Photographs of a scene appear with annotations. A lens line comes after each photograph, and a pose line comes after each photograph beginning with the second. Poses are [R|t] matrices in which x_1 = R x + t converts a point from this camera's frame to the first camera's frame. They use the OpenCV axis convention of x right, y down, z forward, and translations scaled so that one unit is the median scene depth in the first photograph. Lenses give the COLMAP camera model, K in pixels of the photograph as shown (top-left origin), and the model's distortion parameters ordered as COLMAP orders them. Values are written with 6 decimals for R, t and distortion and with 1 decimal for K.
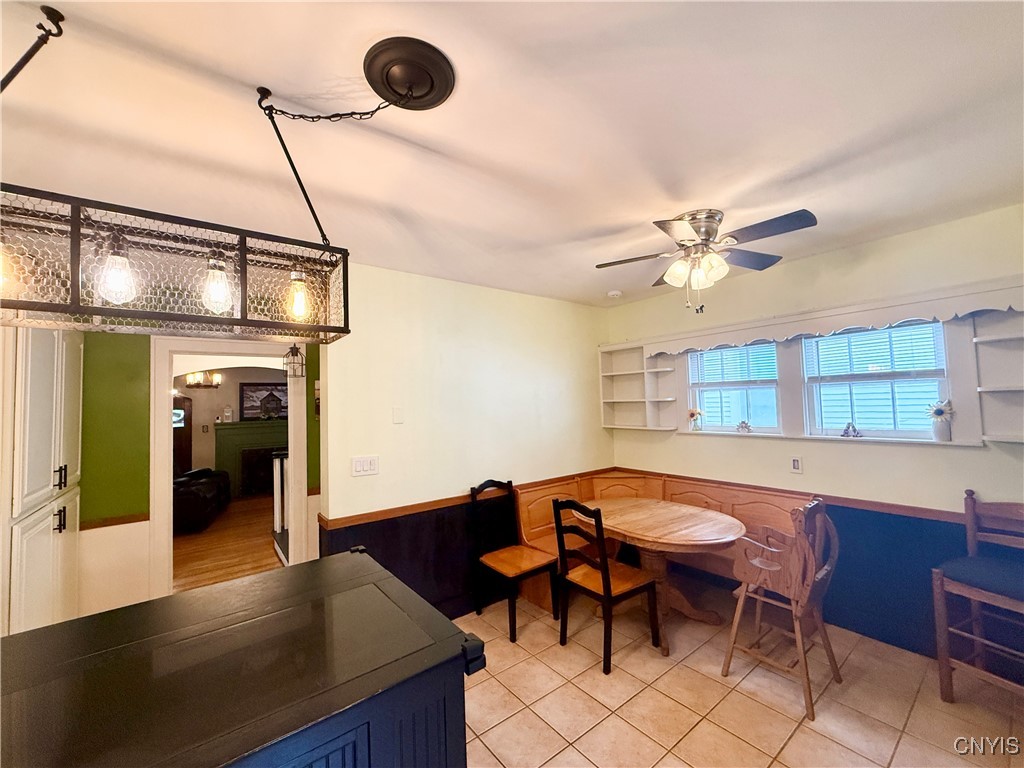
lens RADIAL K [[407.6, 0, 508.2], [0, 407.6, 384.7], [0, 0, 1]] dist [-0.001084, -0.000618]
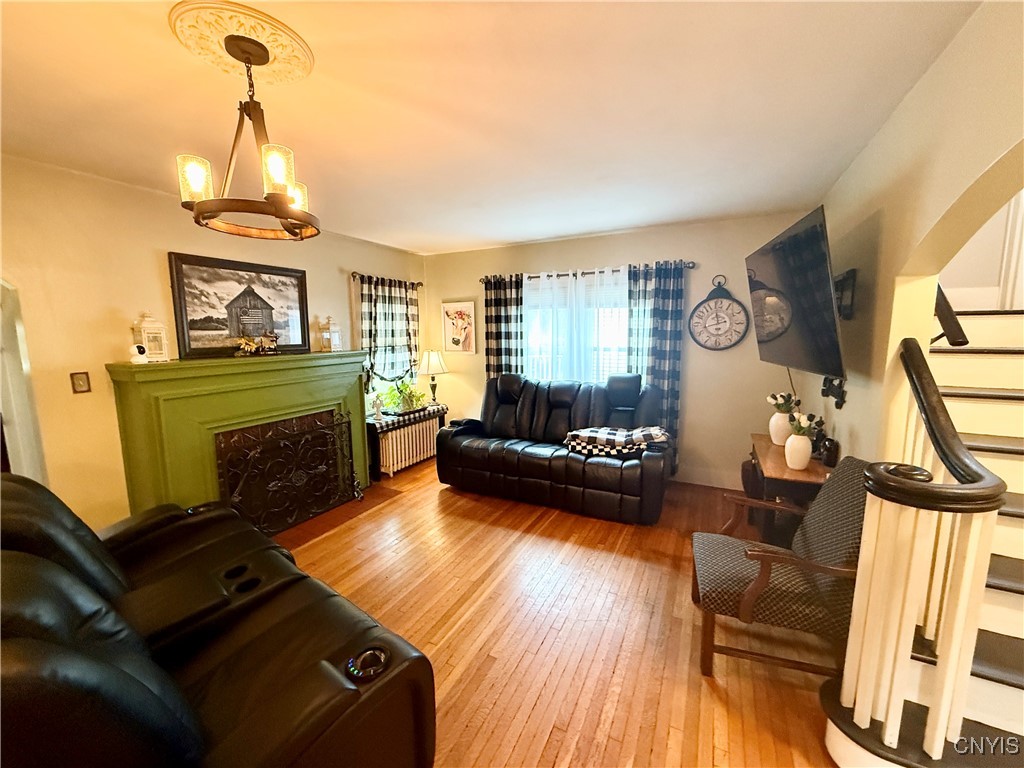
lens RADIAL K [[407.6, 0, 508.2], [0, 407.6, 384.7], [0, 0, 1]] dist [-0.001084, -0.000618]
pose [[0.902114, -0.034365, 0.430126, -1.596231], [-0.037488, 0.986812, 0.157467, 0.125755], [-0.429865, -0.158178, 0.888929, 1.550624]]
